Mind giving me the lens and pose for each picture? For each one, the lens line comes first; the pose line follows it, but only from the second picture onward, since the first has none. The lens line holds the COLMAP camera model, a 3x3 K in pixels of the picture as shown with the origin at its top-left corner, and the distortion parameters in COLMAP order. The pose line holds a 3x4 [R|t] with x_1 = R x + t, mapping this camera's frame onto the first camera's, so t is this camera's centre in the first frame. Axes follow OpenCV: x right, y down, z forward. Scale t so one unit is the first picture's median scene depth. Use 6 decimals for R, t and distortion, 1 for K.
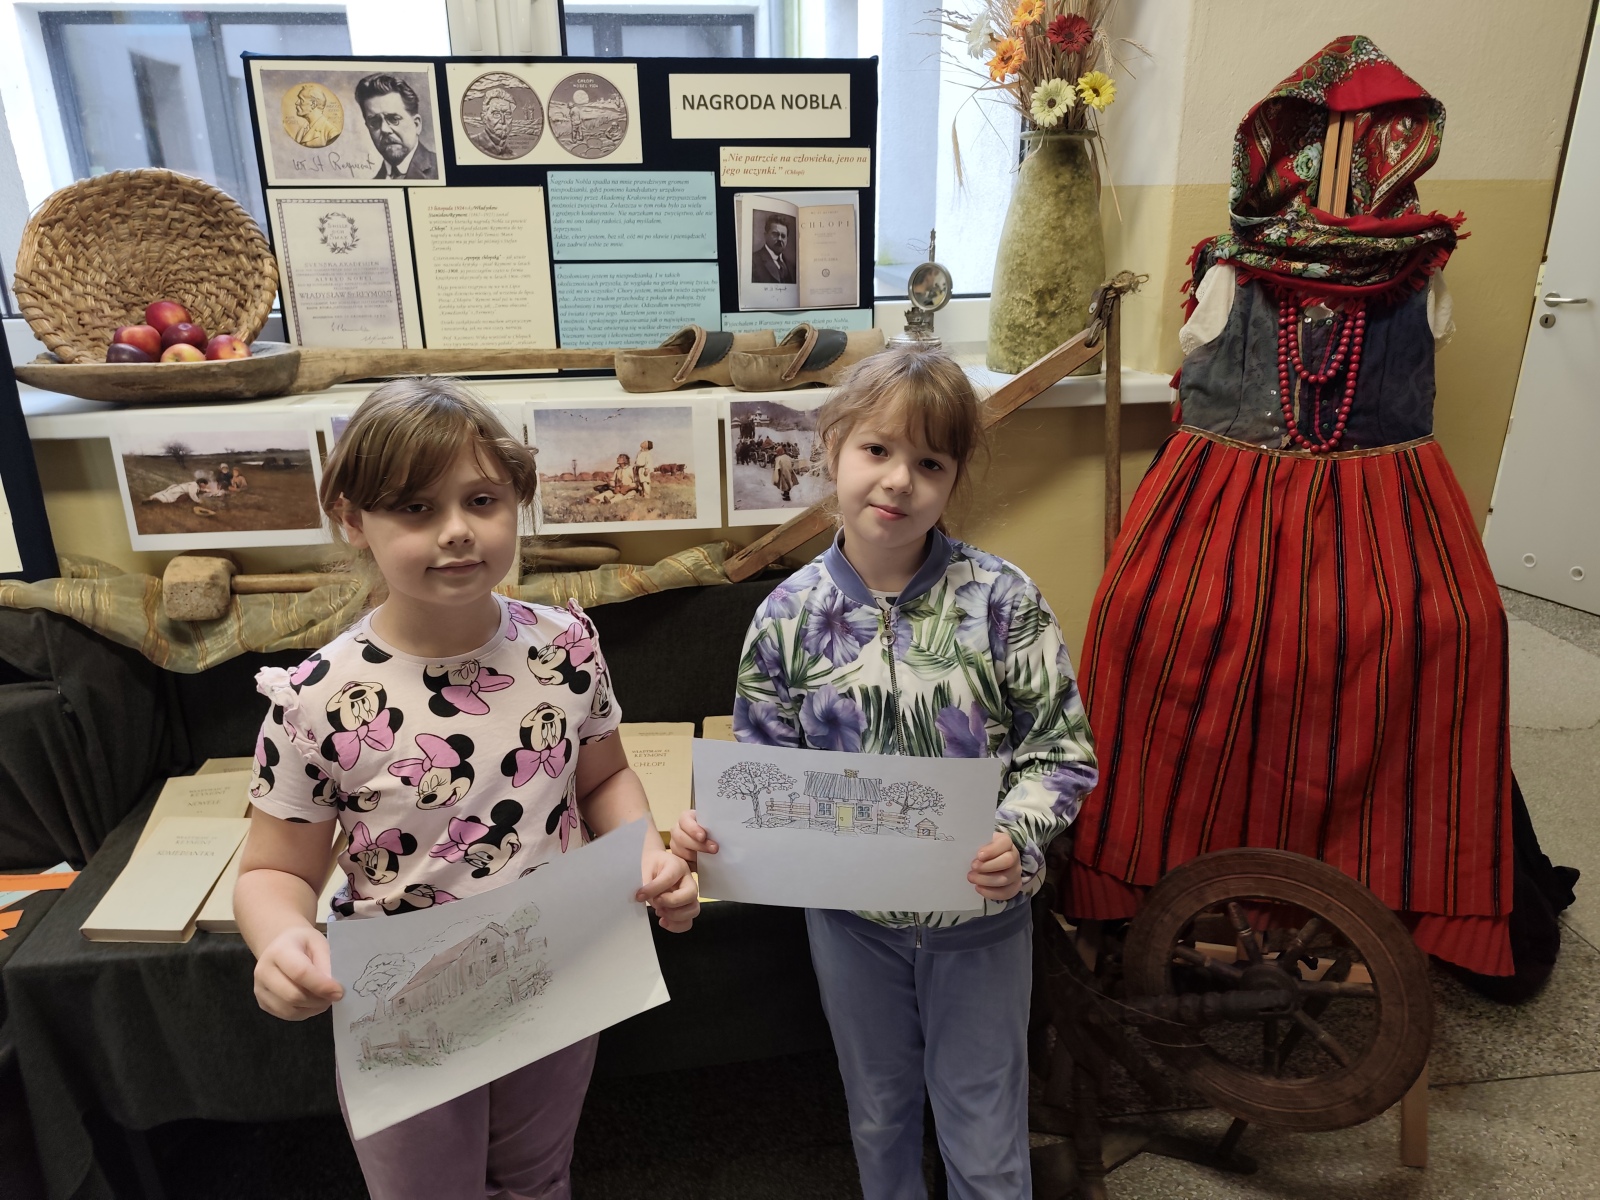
lens RADIAL K [[1093.9, 0, 779.4], [0, 1093.9, 611.9], [0, 0, 1]] dist [0.049410, -0.052198]
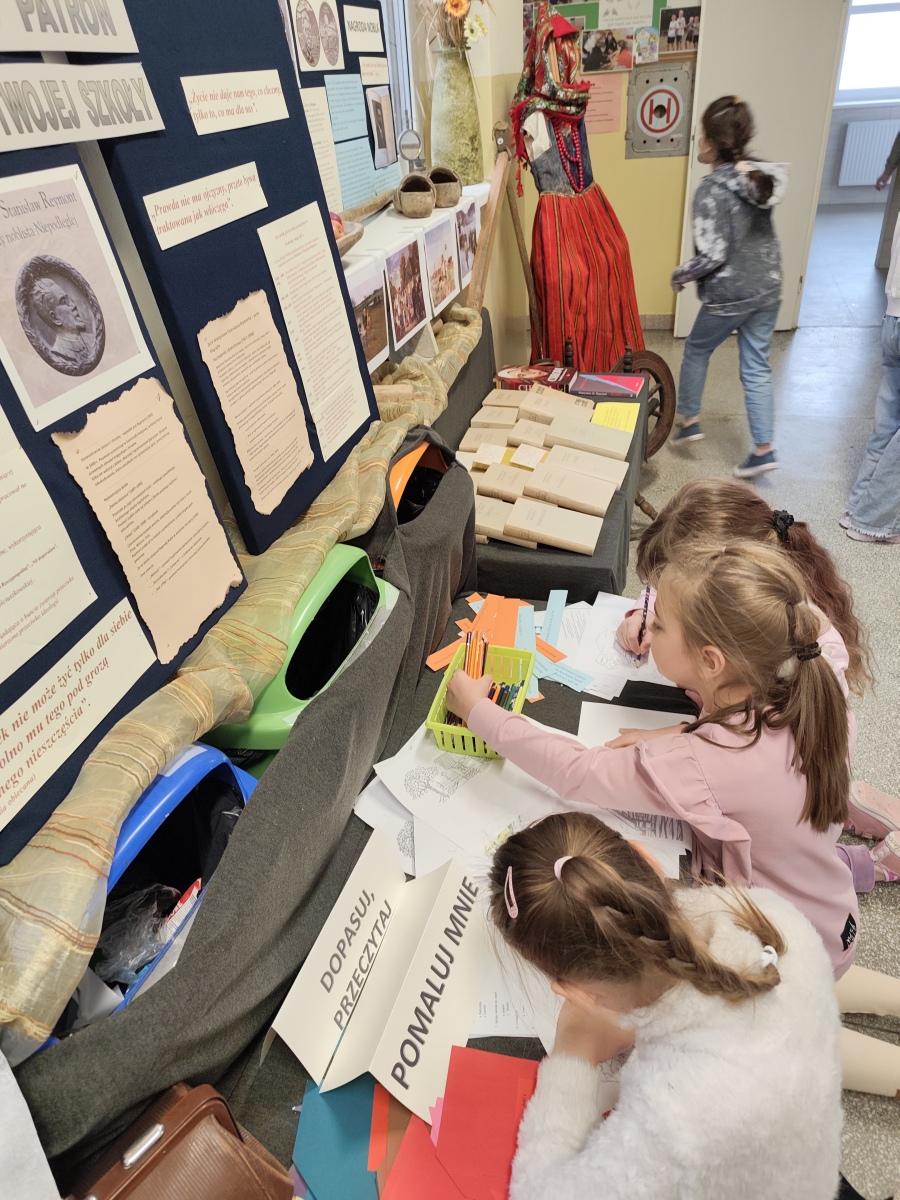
lens RADIAL K [[829.1, 0, 448.9], [0, 829.1, 610.0], [0, 0, 1]] dist [0.017514, -0.018038]
pose [[0.365760, -0.514906, 0.775301, -1.389215], [0.391673, 0.840822, 0.373644, -0.157143], [-0.844282, 0.167001, 0.509214, 0.432259]]
